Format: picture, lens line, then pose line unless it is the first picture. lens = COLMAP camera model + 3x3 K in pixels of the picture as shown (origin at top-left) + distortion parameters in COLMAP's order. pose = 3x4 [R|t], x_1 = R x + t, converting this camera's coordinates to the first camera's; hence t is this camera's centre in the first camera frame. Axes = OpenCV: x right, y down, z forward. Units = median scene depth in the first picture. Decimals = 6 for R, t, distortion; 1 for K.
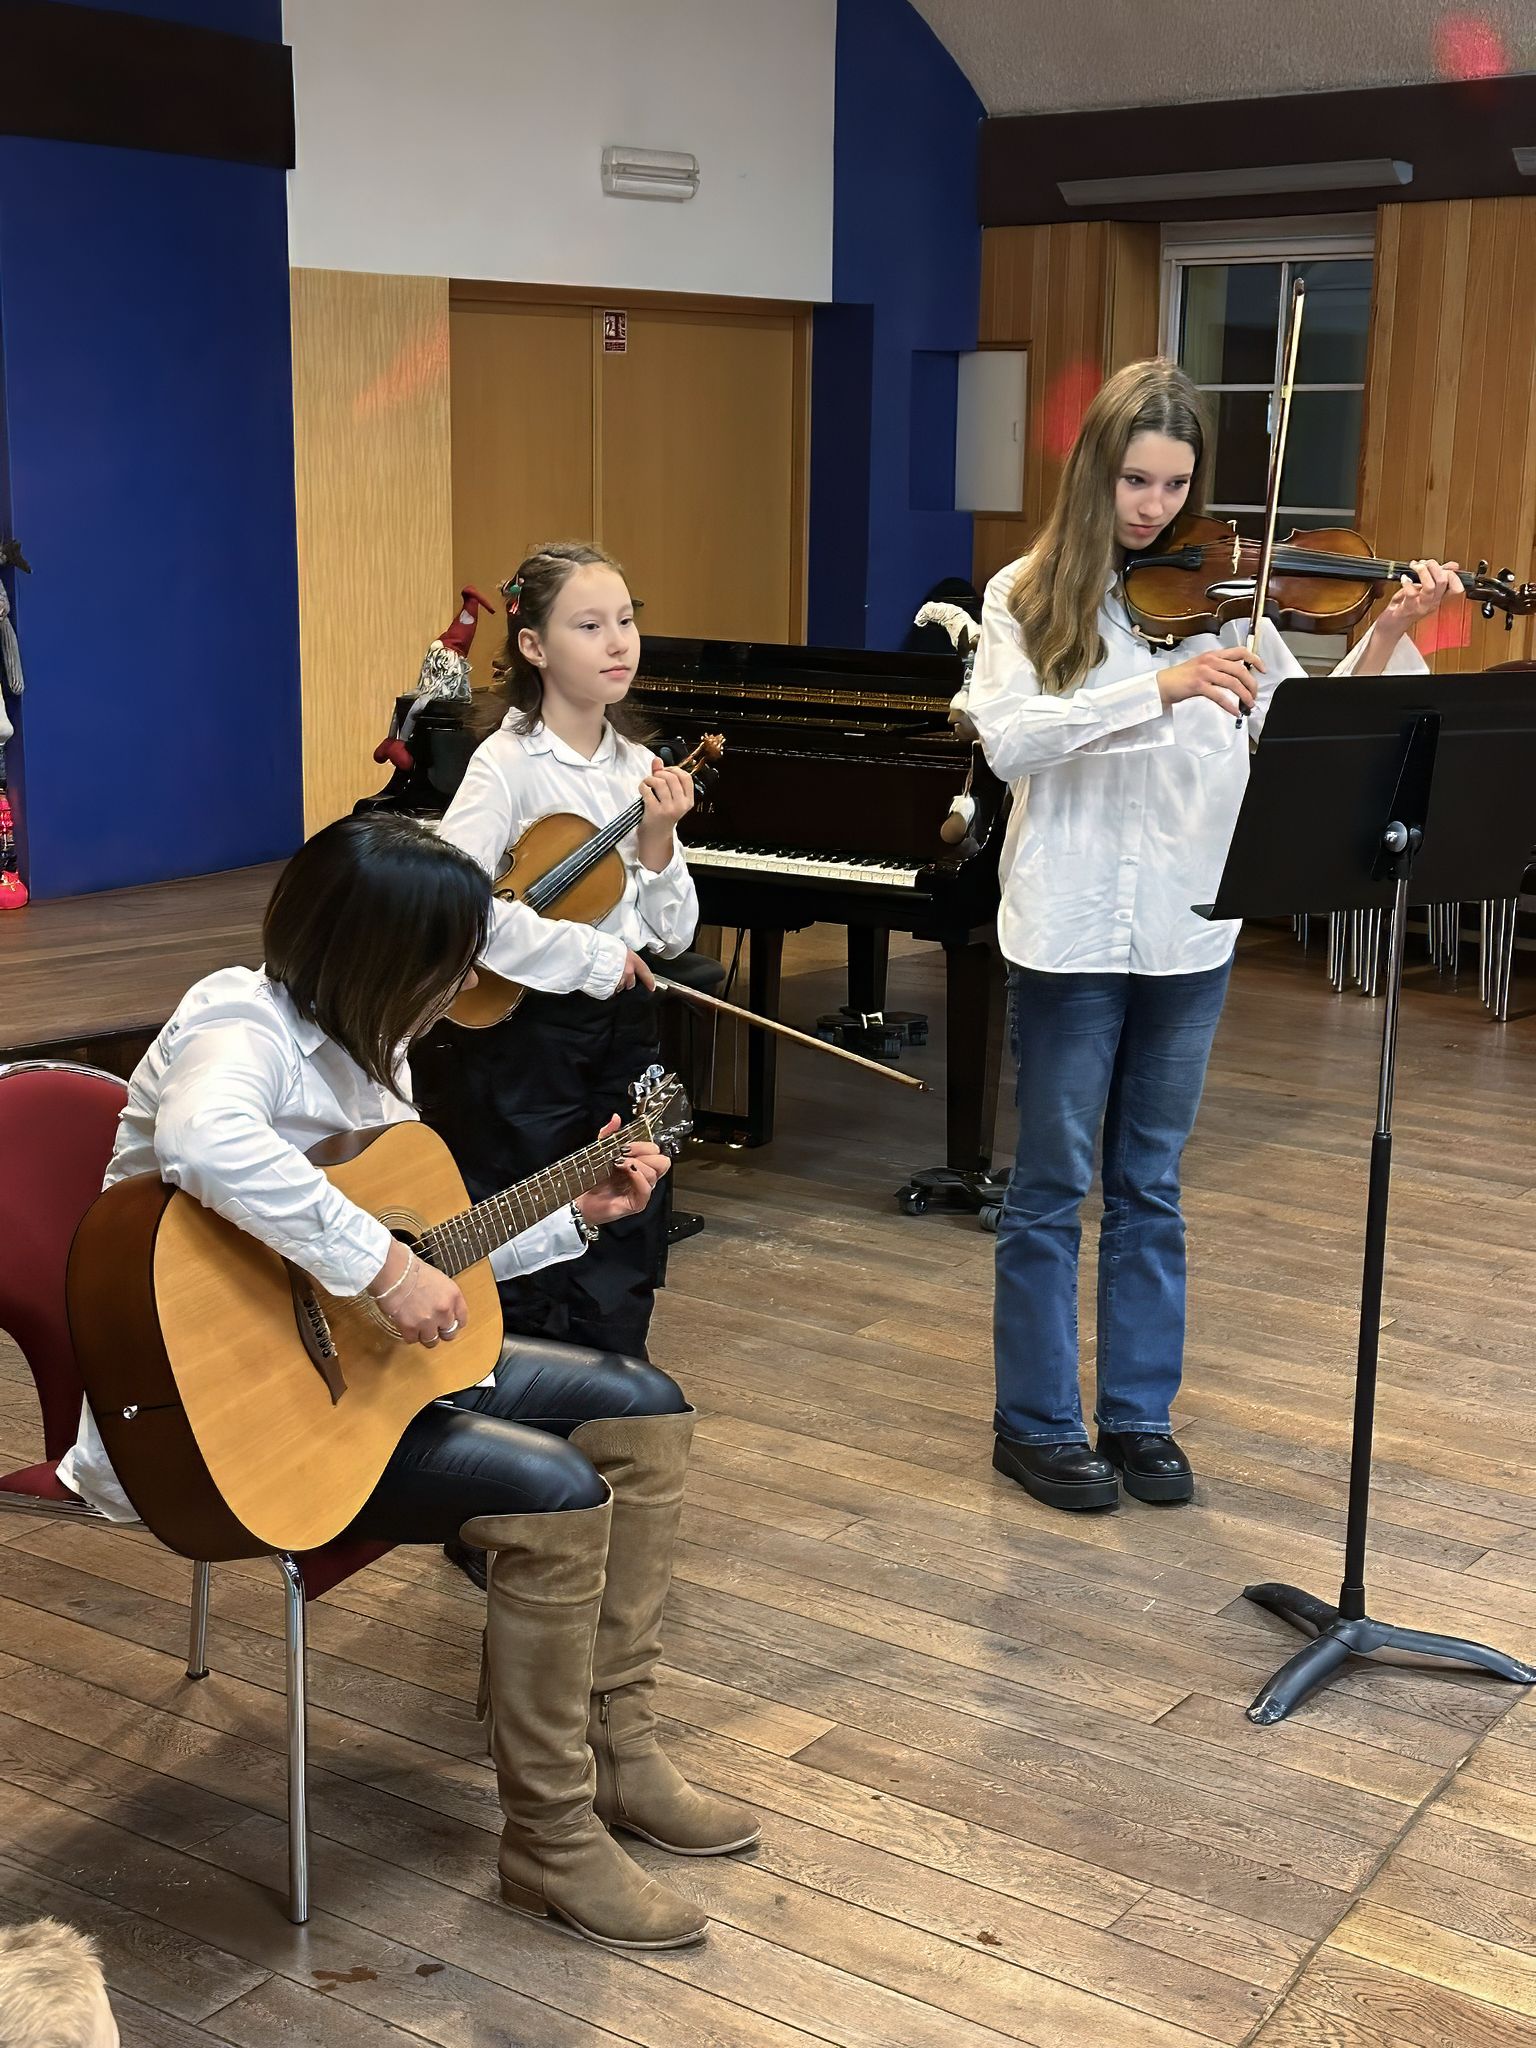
lens RADIAL K [[2810.1, 0, 762.5], [0, 2810.1, 1033.7], [0, 0, 1]] dist [0.199124, -0.424918]
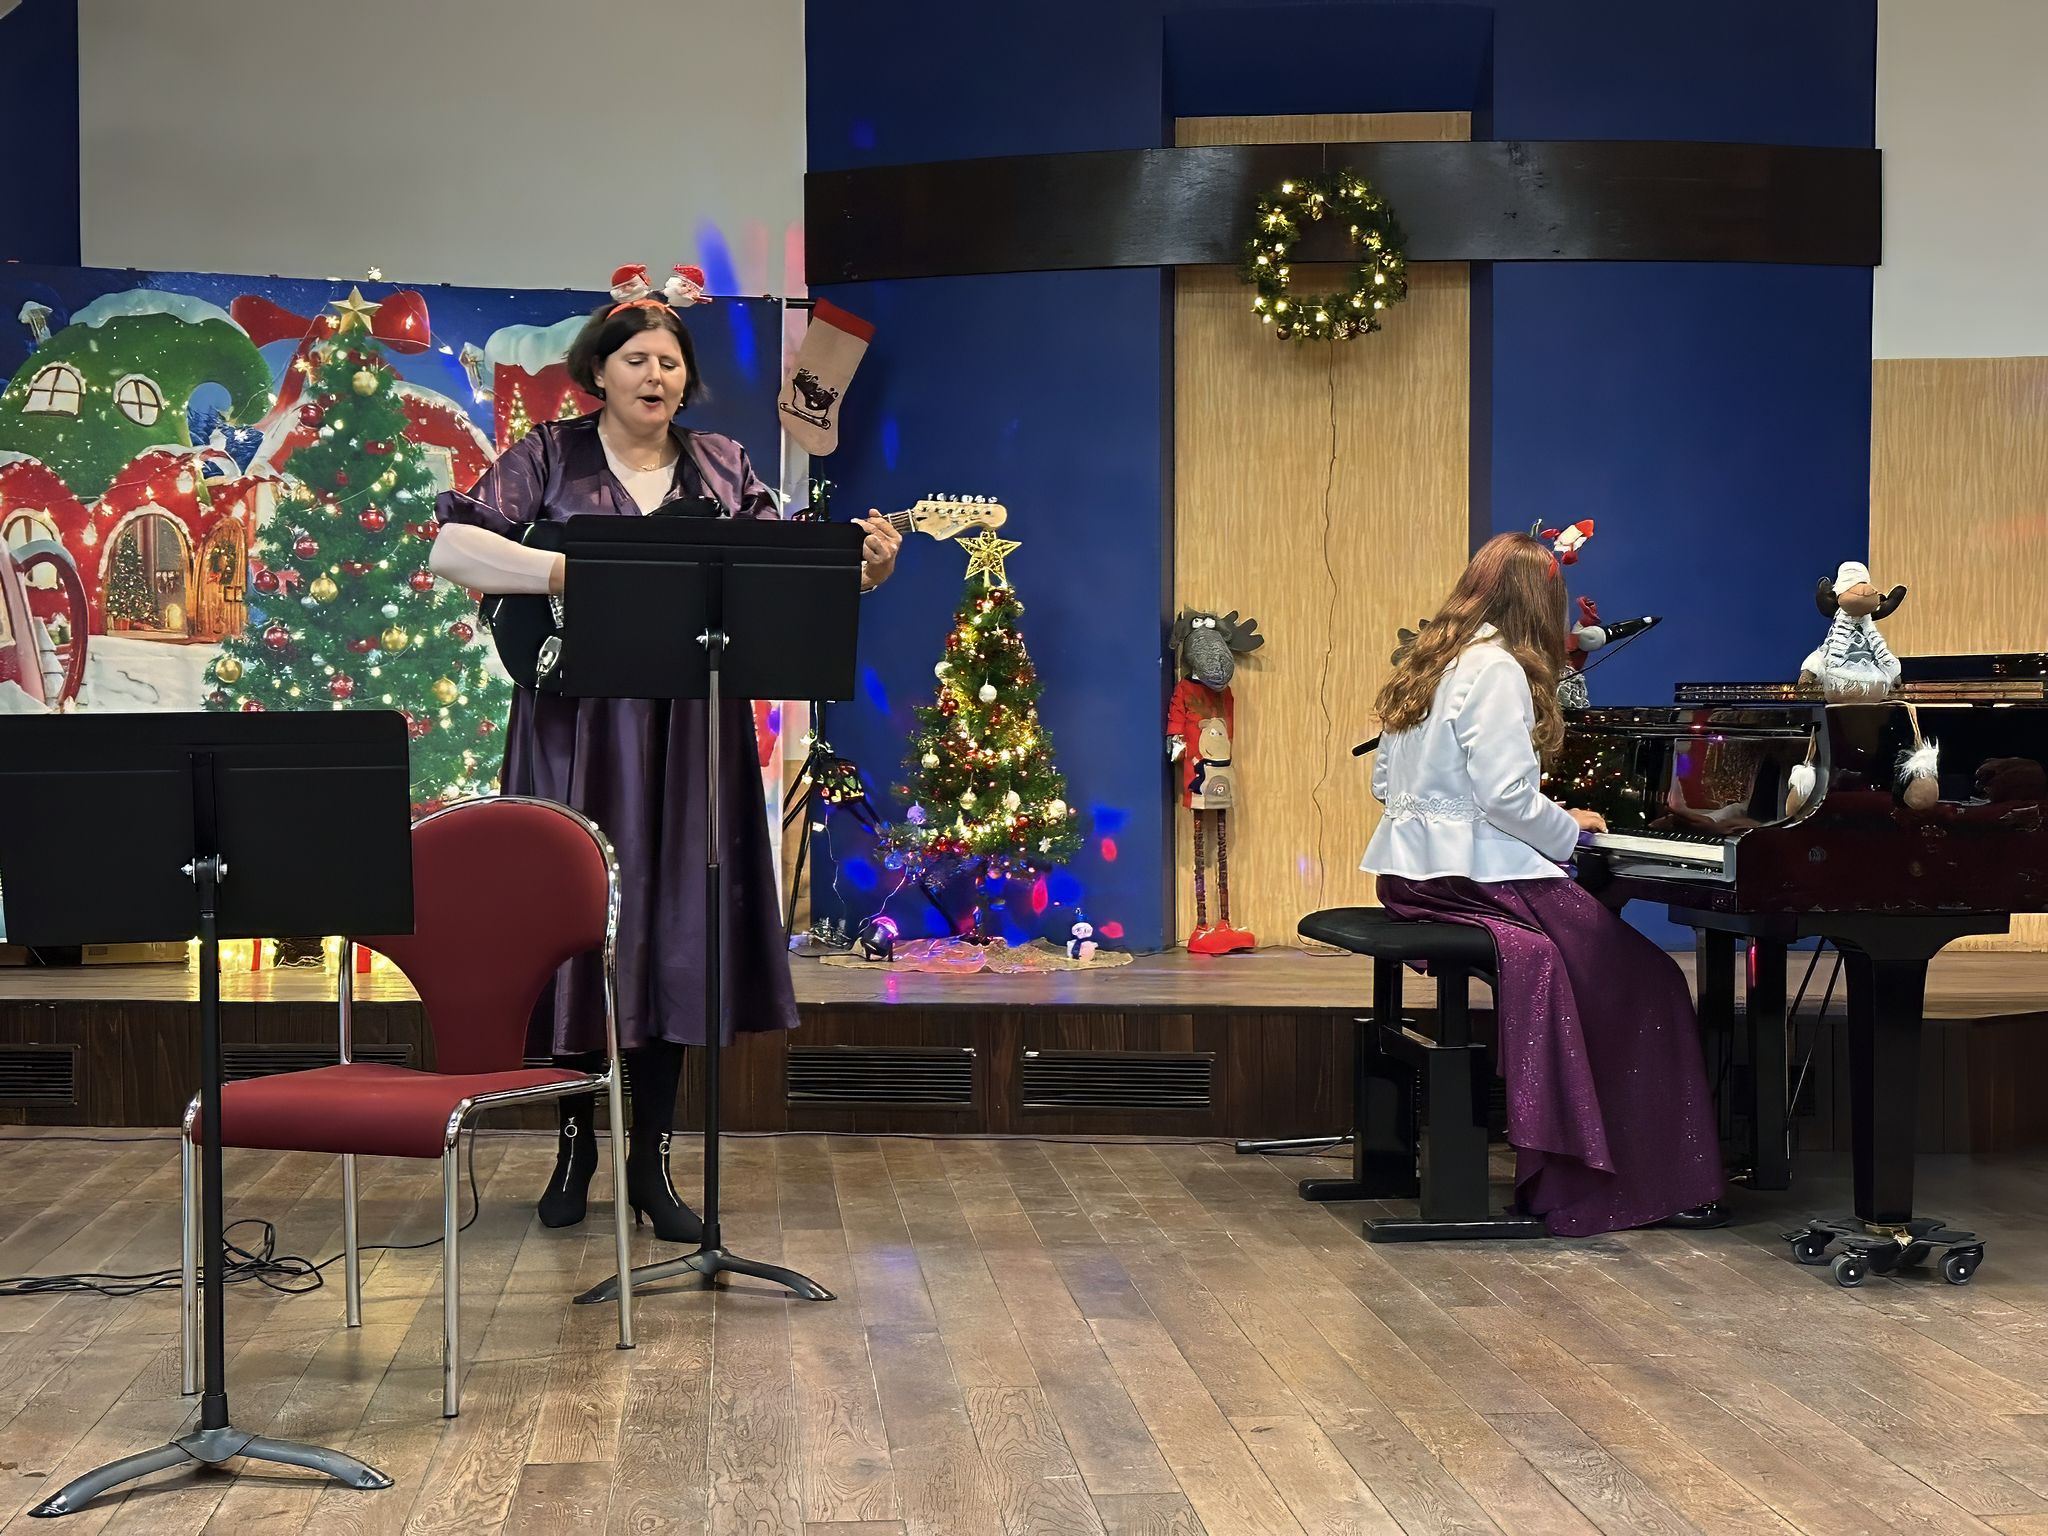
lens RADIAL K [[2810.1, 0, 1020.4], [0, 2810.1, 775.9], [0, 0, 1]] dist [0.199124, -0.424918]
pose [[0.652145, -0.000975, -0.758093, 0.535595], [-0.149849, 0.980103, -0.130167, 0.065298], [0.743136, 0.198488, 0.639024, 0.229316]]
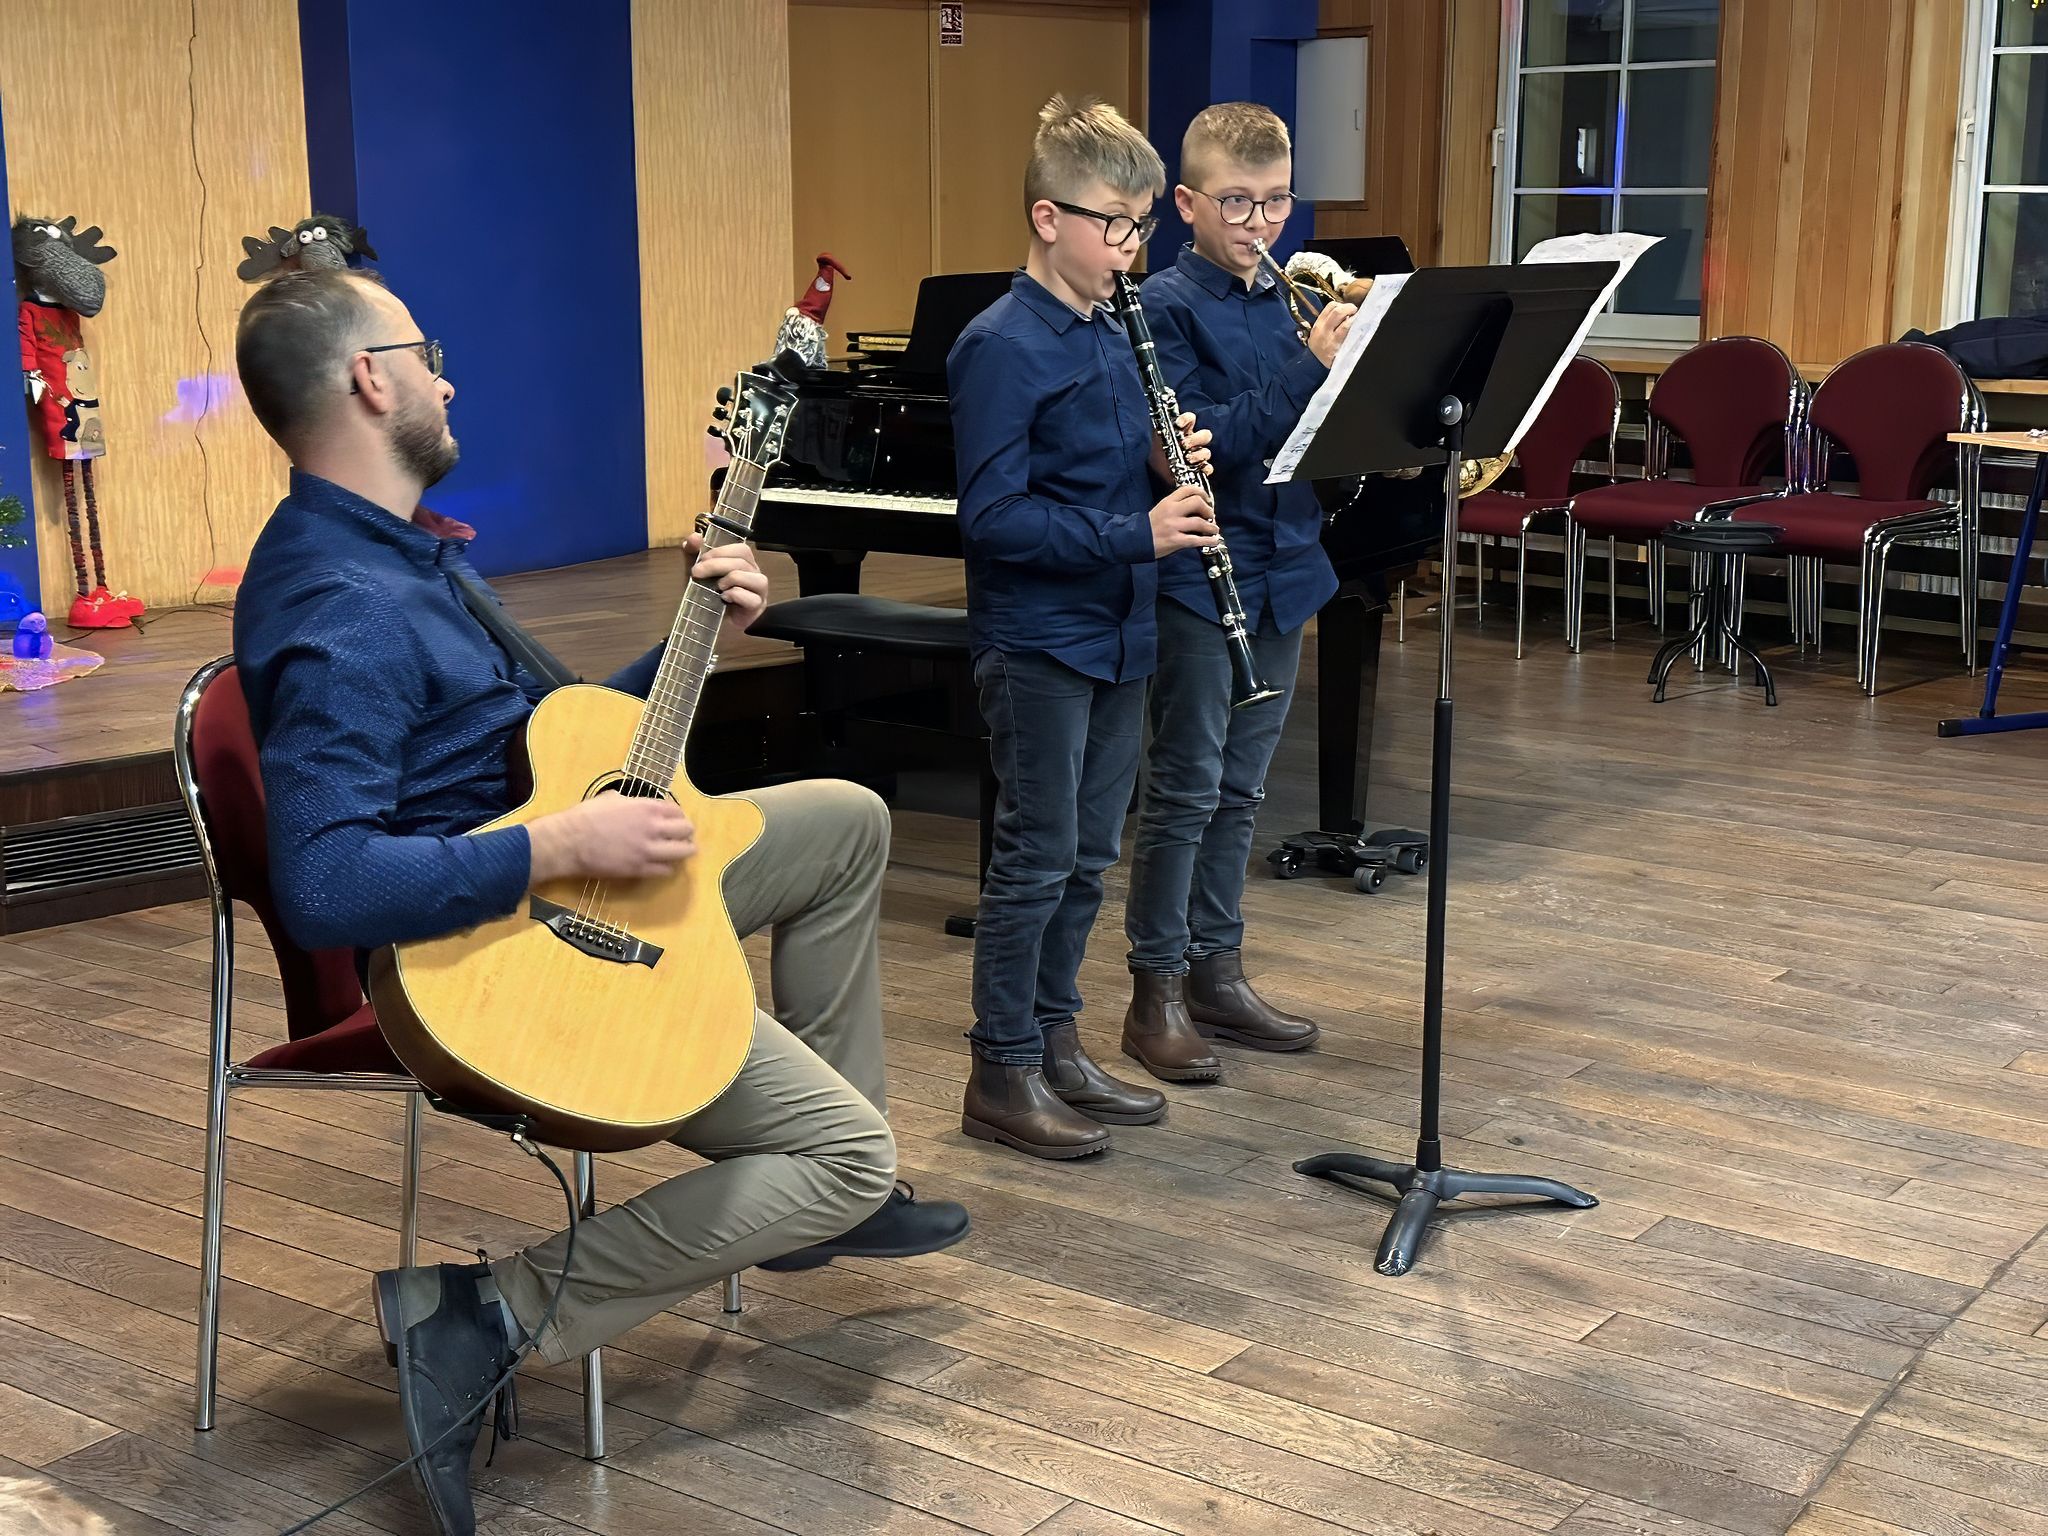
lens RADIAL K [[2810.1, 0, 1020.4], [0, 2810.1, 775.9], [0, 0, 1]] dist [0.199124, -0.424918]
pose [[0.999730, -0.012822, -0.019382, -0.019021], [0.012766, 0.999914, -0.003021, 0.029238], [0.019419, 0.002772, 0.999808, 0.013722]]
